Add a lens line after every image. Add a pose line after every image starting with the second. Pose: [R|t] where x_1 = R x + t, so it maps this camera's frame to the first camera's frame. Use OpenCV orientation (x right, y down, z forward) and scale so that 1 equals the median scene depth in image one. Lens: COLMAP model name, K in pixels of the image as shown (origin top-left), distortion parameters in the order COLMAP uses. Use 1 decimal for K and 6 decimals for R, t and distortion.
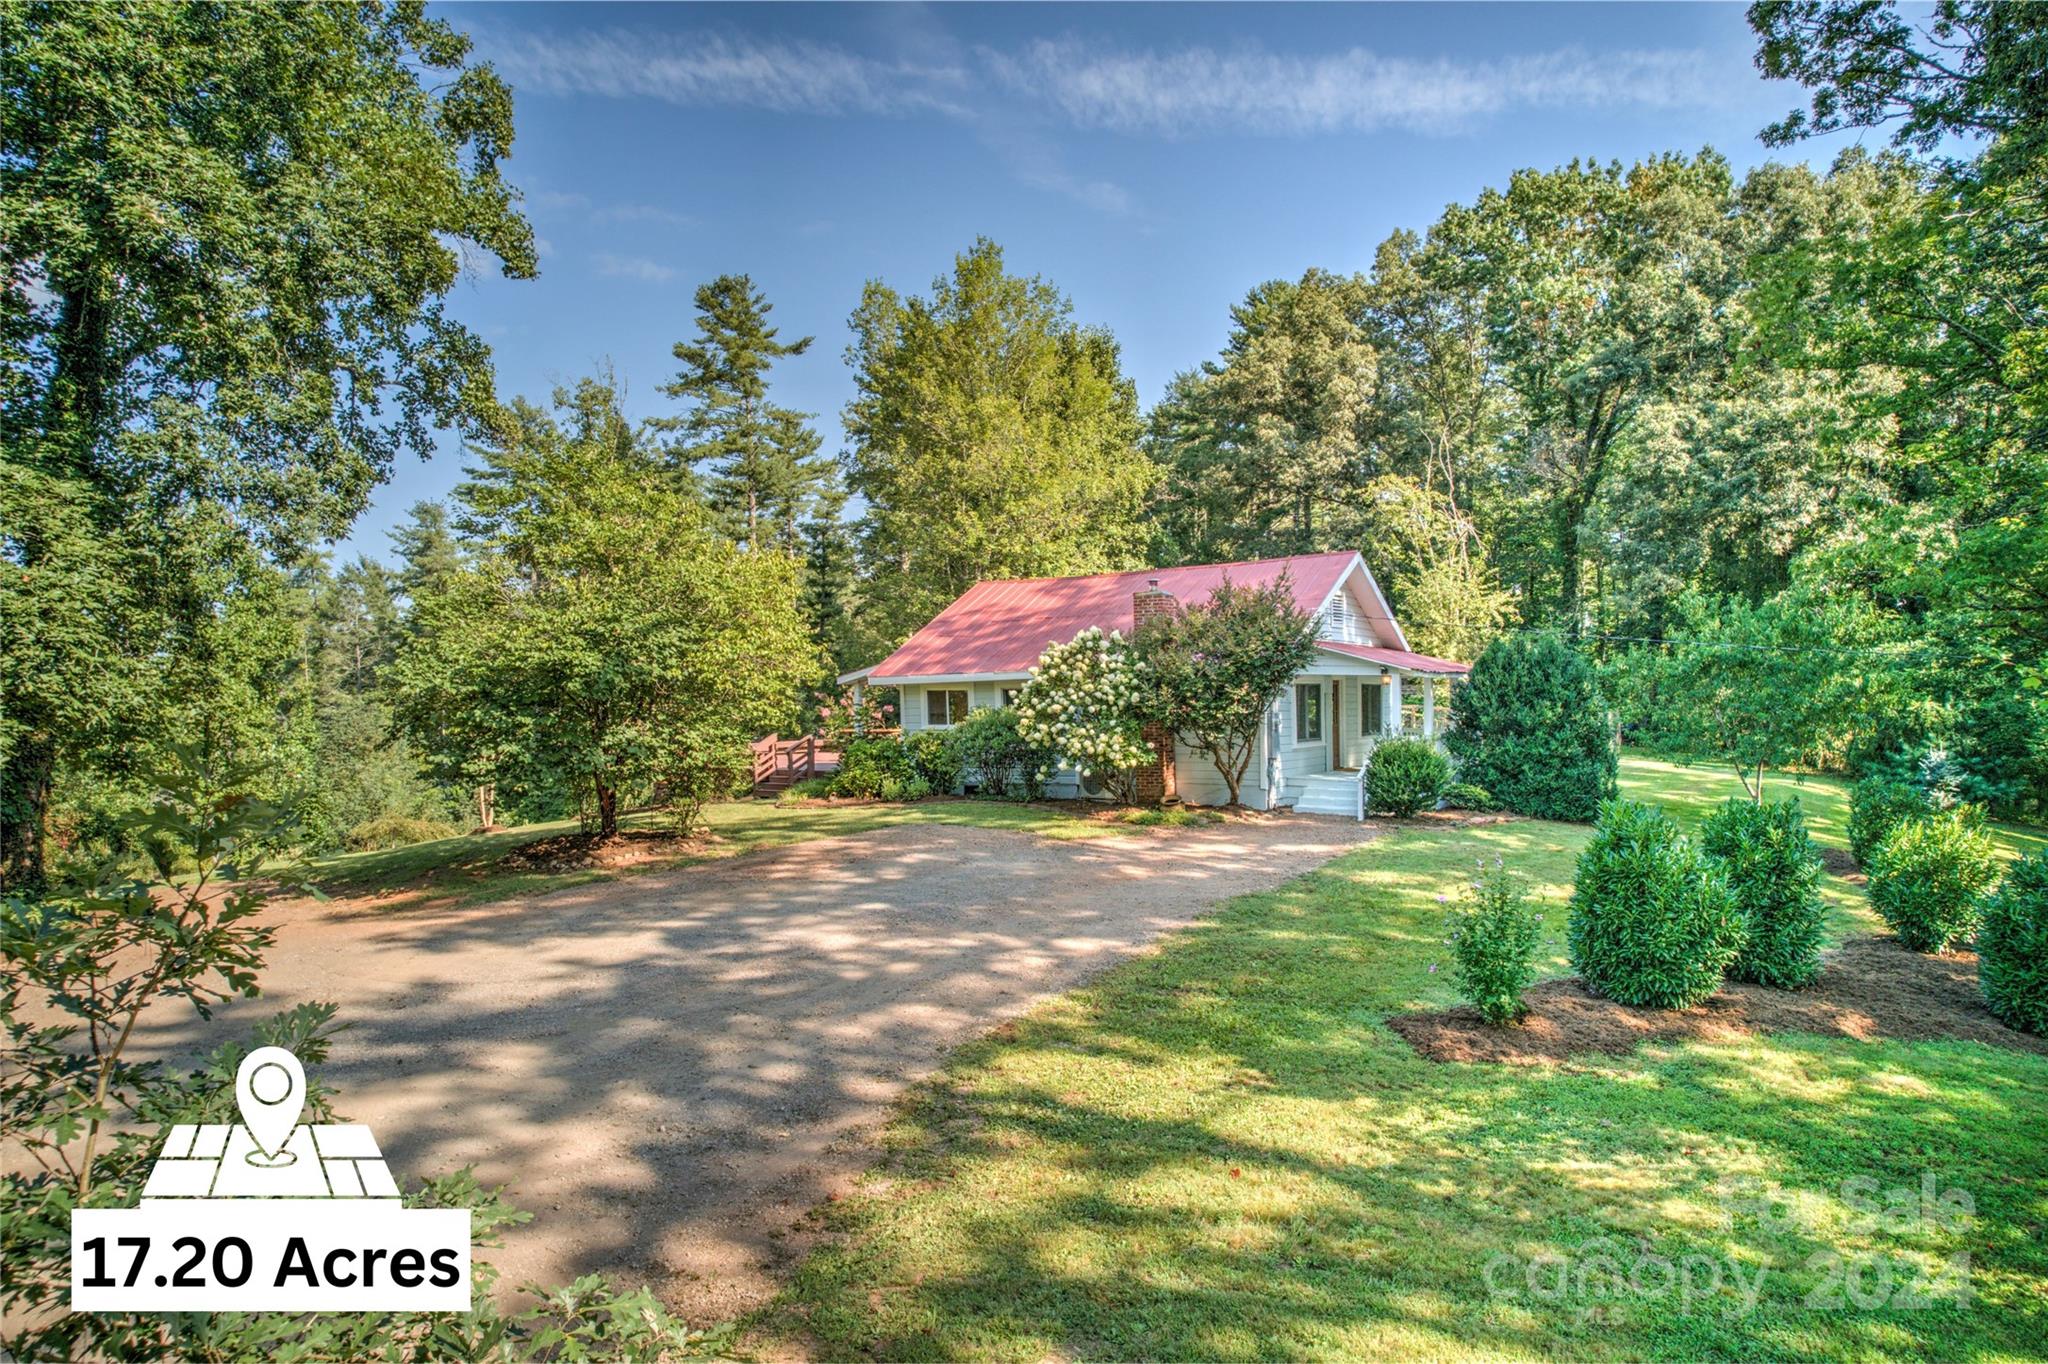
lens RADIAL K [[1375.7, 0, 1017.4], [0, 1375.7, 678.5], [0, 0, 1]] dist [-0.039420, 0.009309]
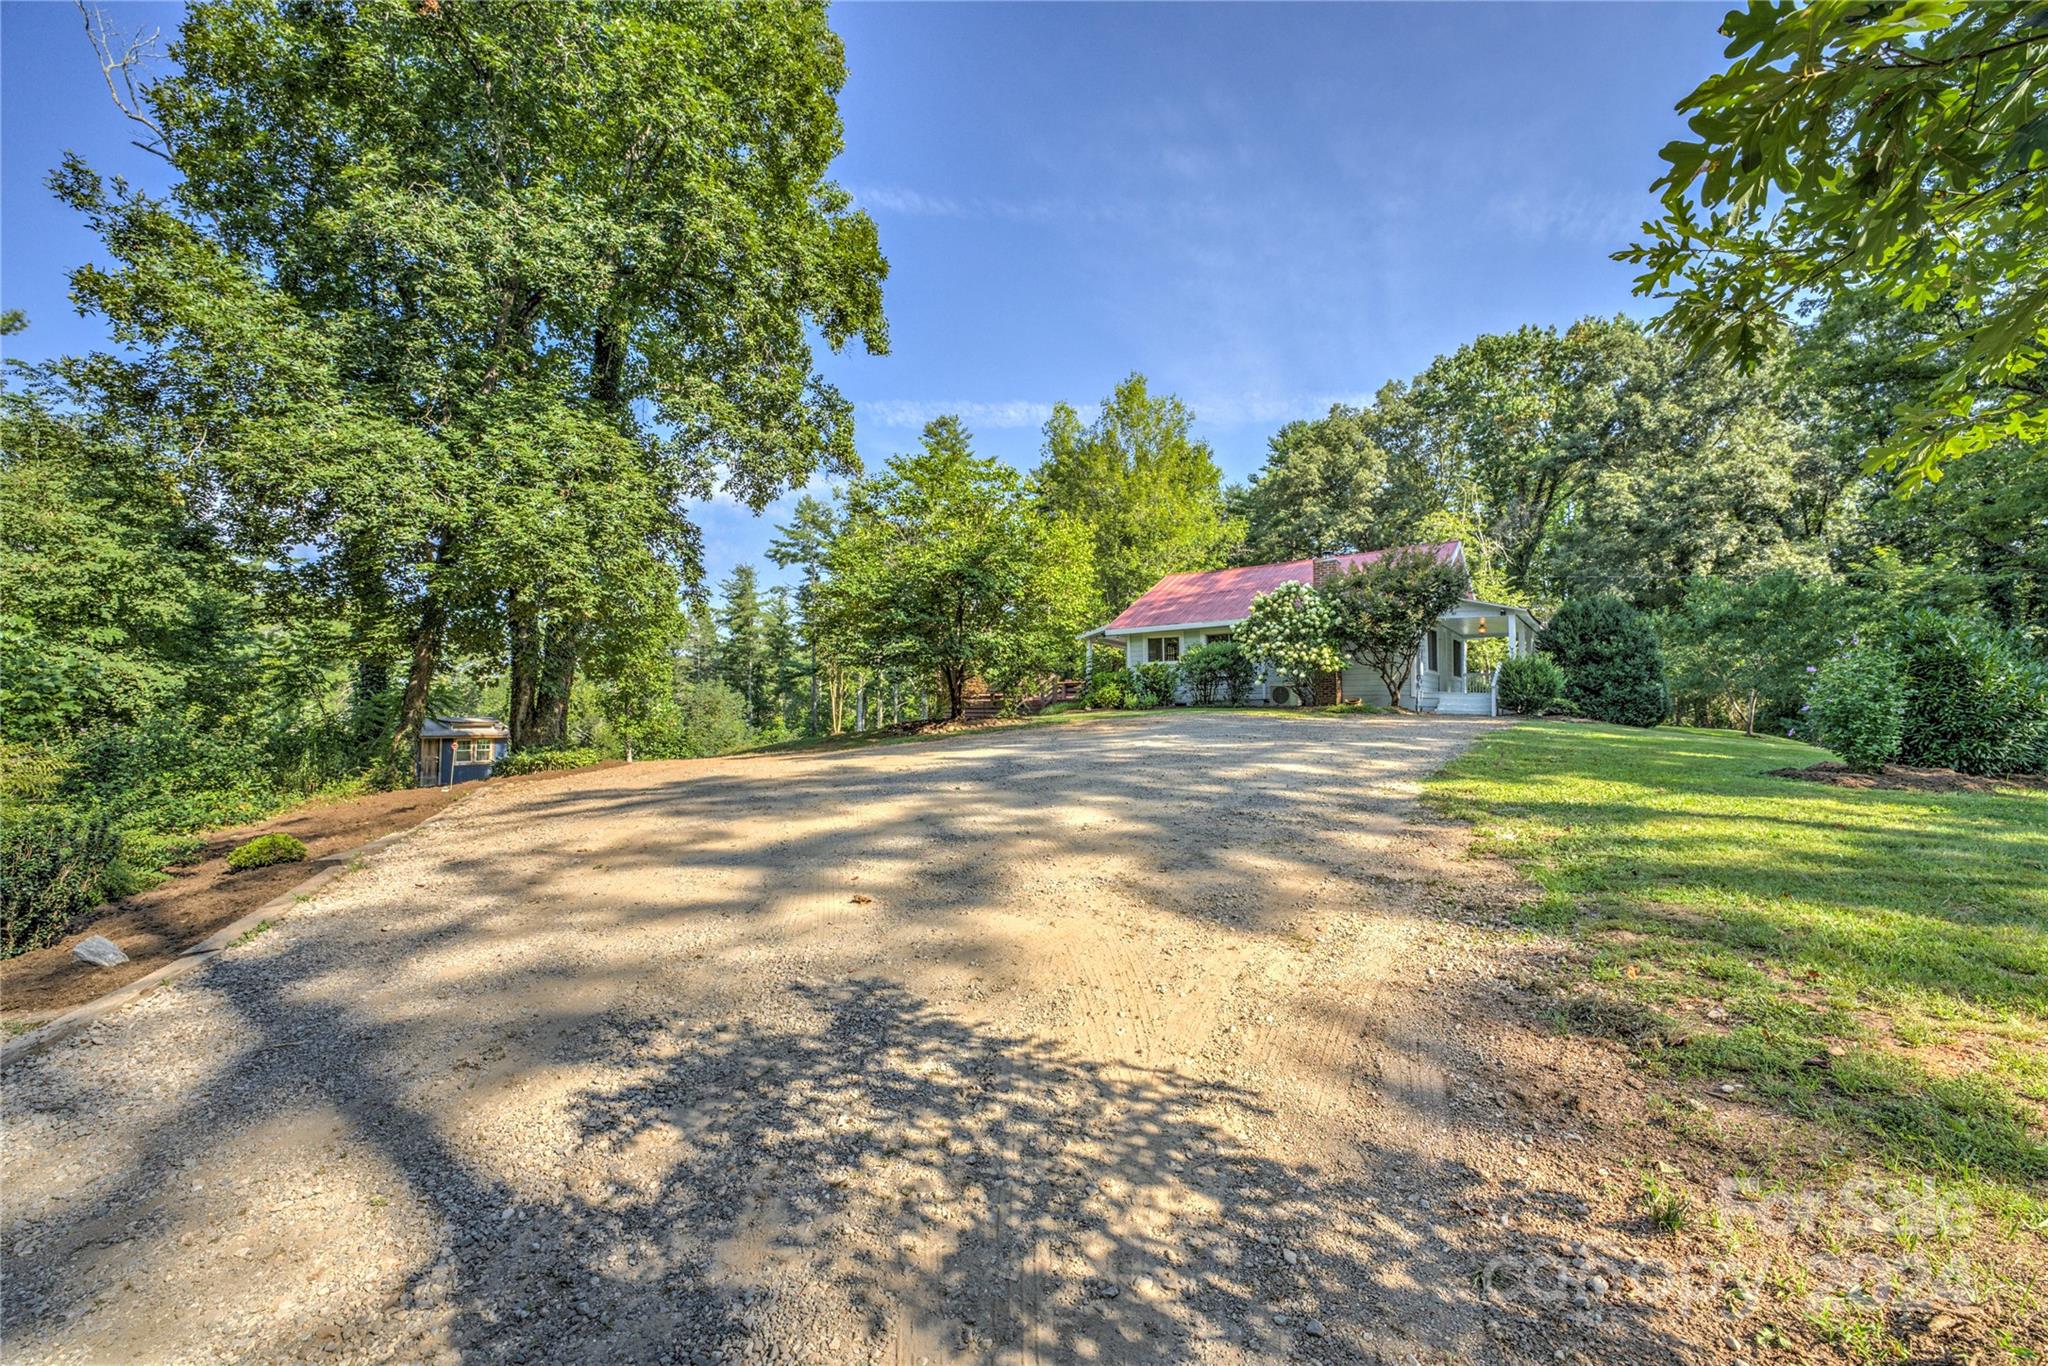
lens RADIAL K [[871.1, 0, 1010.3], [0, 871.1, 675.7], [0, 0, 1]] dist [-0.030805, 0.001721]
pose [[0.997479, 0.012690, -0.069823, -0.089889], [-0.015592, 0.999031, -0.041169, 0.054203], [0.069233, 0.042153, 0.996710, 0.051136]]
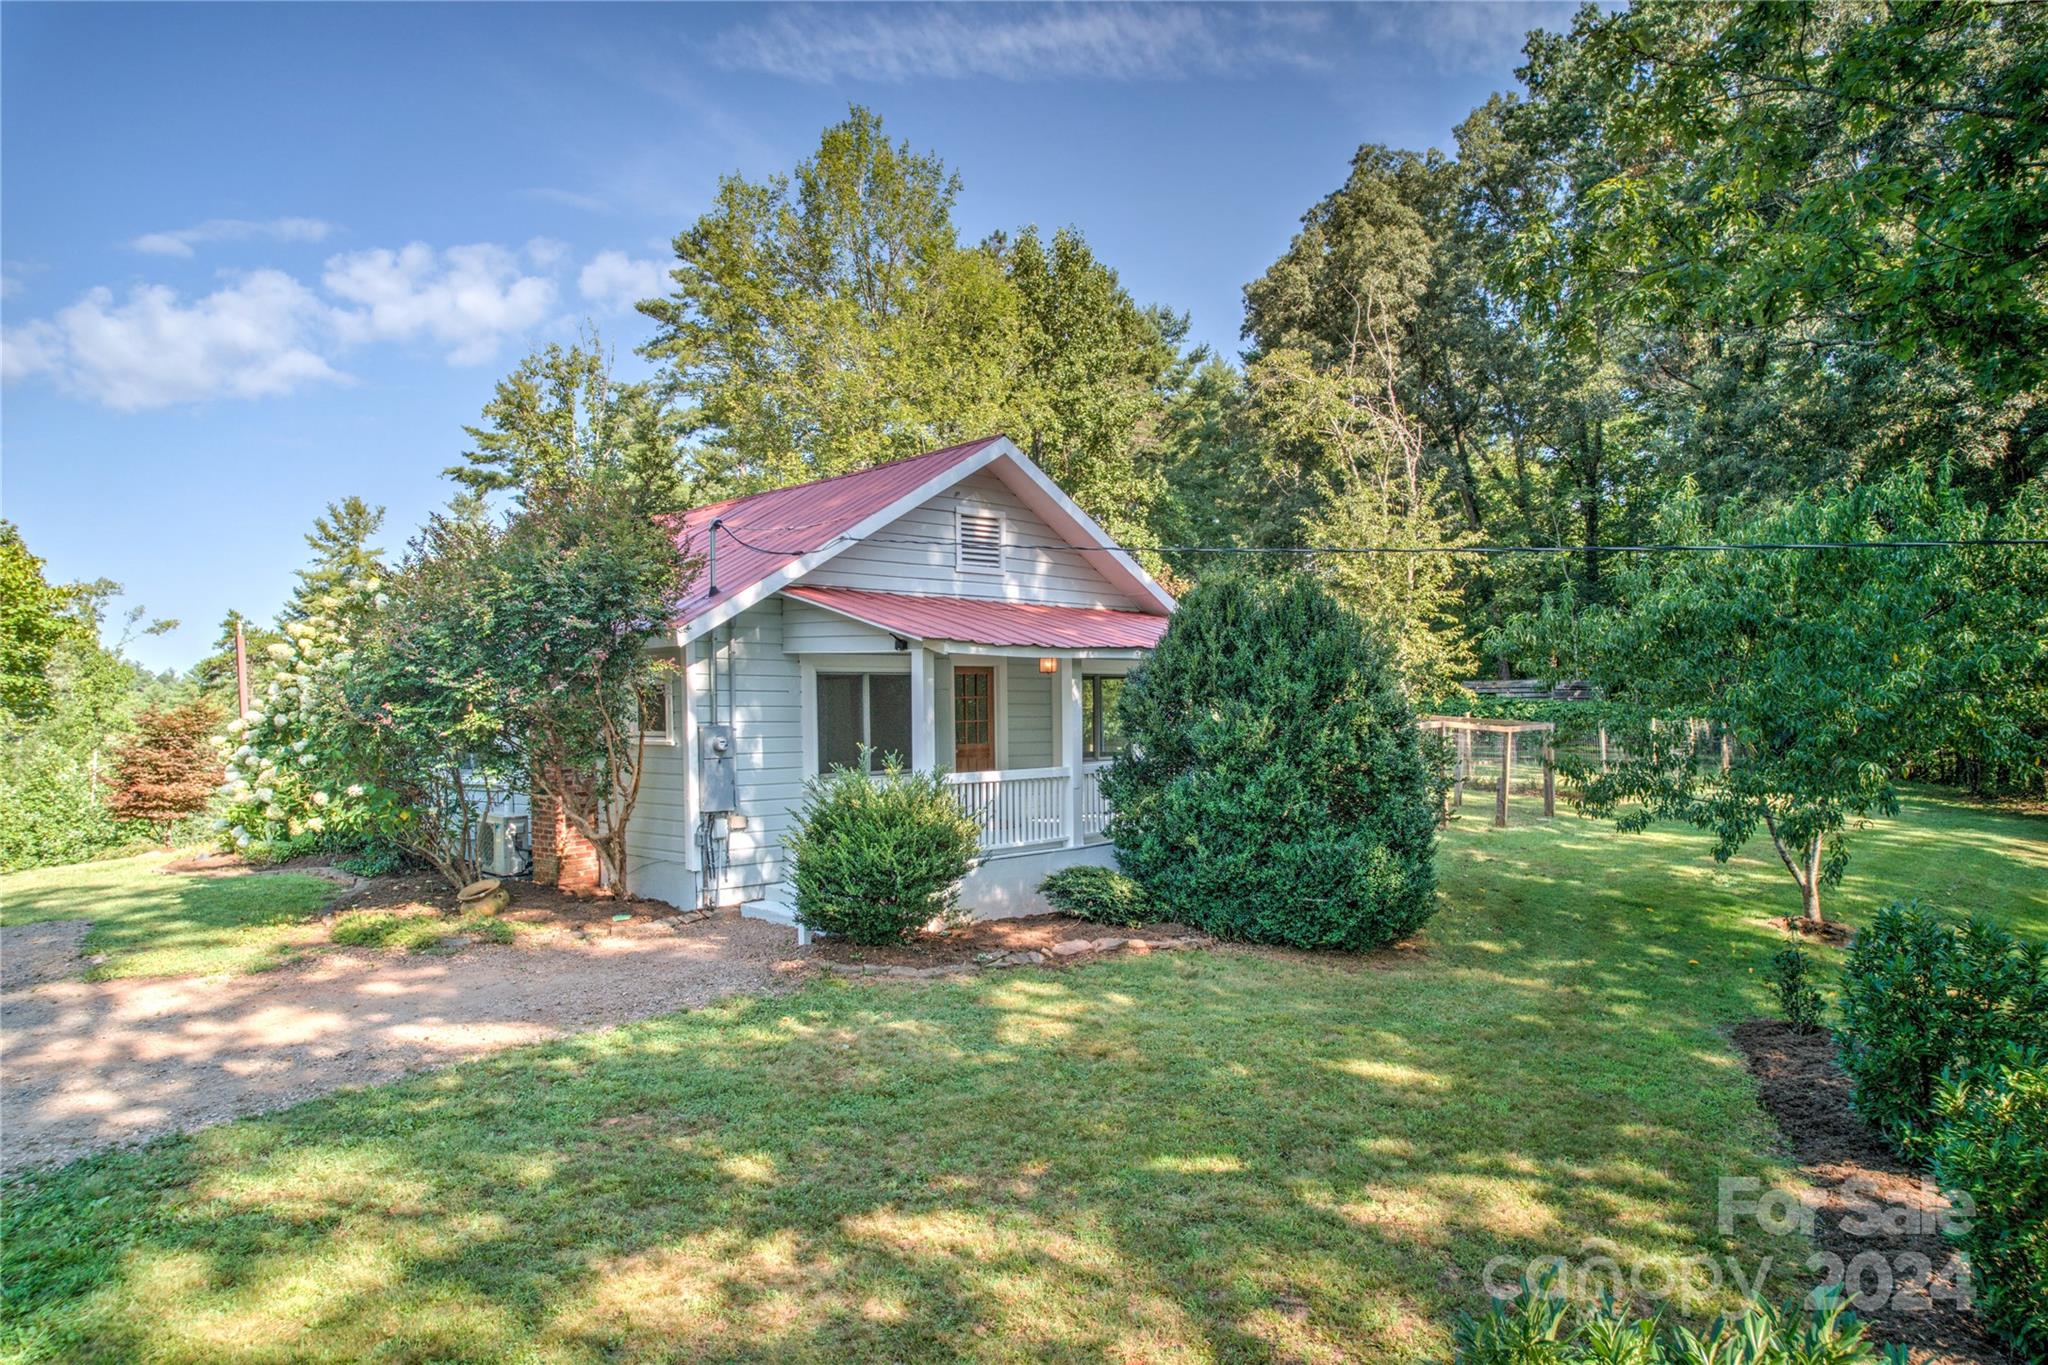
lens RADIAL K [[1325.8, 0, 1026.6], [0, 1325.8, 686.9], [0, 0, 1]] dist [-0.020222, 0.000629]
pose [[0.980107, -0.003769, -0.198435, 0.217643], [0.005086, 0.999968, 0.006130, 0.004111], [0.198405, -0.007017, 0.980095, 0.280670]]
